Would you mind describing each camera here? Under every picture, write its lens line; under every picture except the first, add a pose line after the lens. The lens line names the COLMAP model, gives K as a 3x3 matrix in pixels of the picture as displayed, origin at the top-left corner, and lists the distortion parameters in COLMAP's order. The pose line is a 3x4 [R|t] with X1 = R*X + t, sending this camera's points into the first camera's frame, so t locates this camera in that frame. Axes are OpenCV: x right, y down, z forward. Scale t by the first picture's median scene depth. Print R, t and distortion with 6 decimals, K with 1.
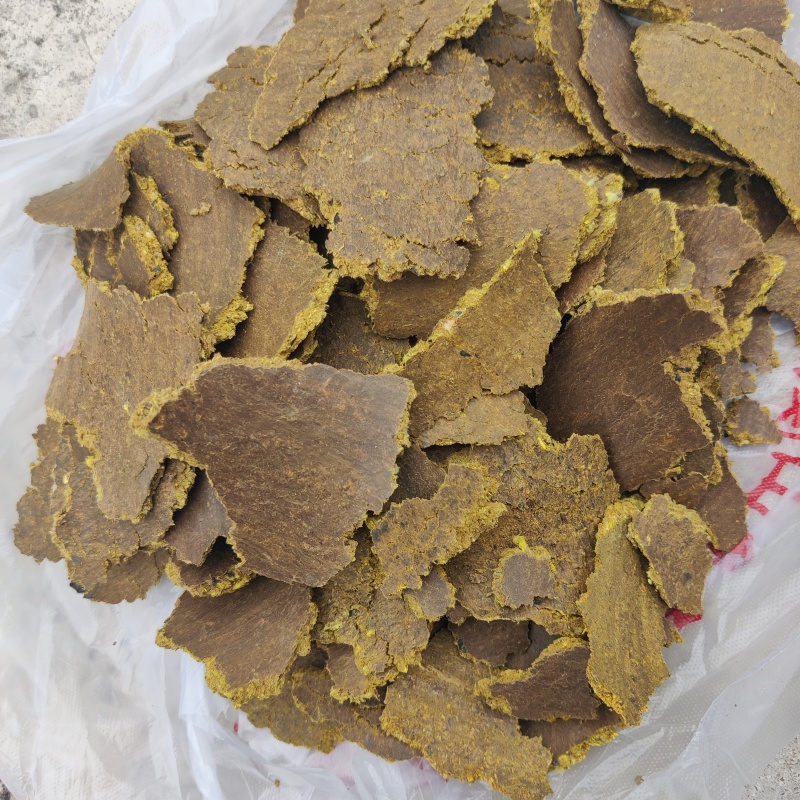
lens RADIAL K [[884.4, 0, 393.9], [0, 884.4, 401.3], [0, 0, 1]] dist [0.057672, -0.233182]
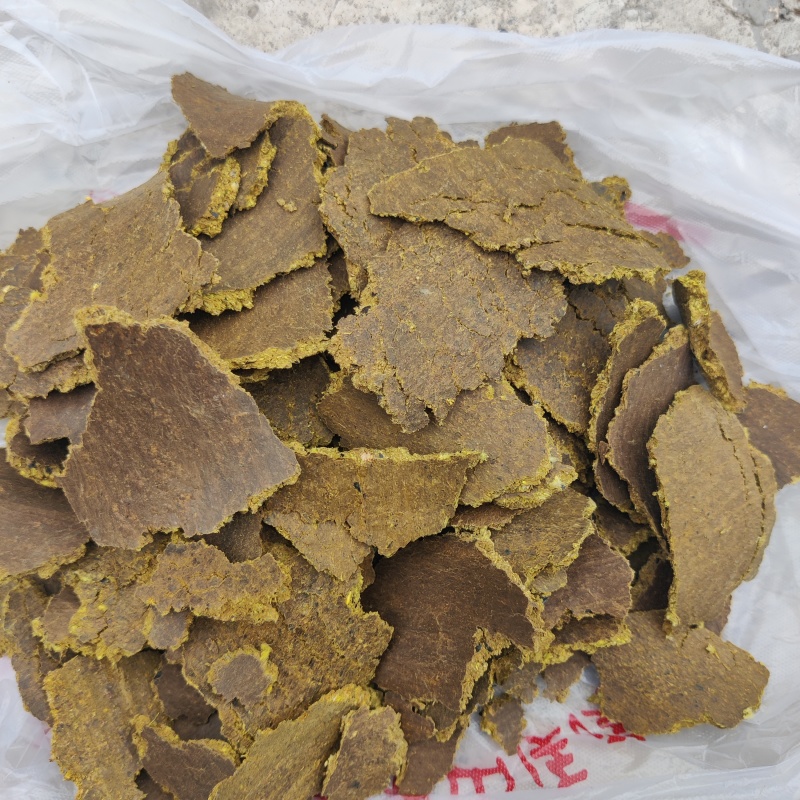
lens RADIAL K [[884.4, 0, 393.9], [0, 884.4, 401.3], [0, 0, 1]] dist [0.057672, -0.233182]
pose [[0.694674, 0.718734, 0.029141, 0.006670], [-0.717181, 0.695161, -0.049011, -0.099467], [-0.055484, 0.013147, 0.998373, -0.052674]]
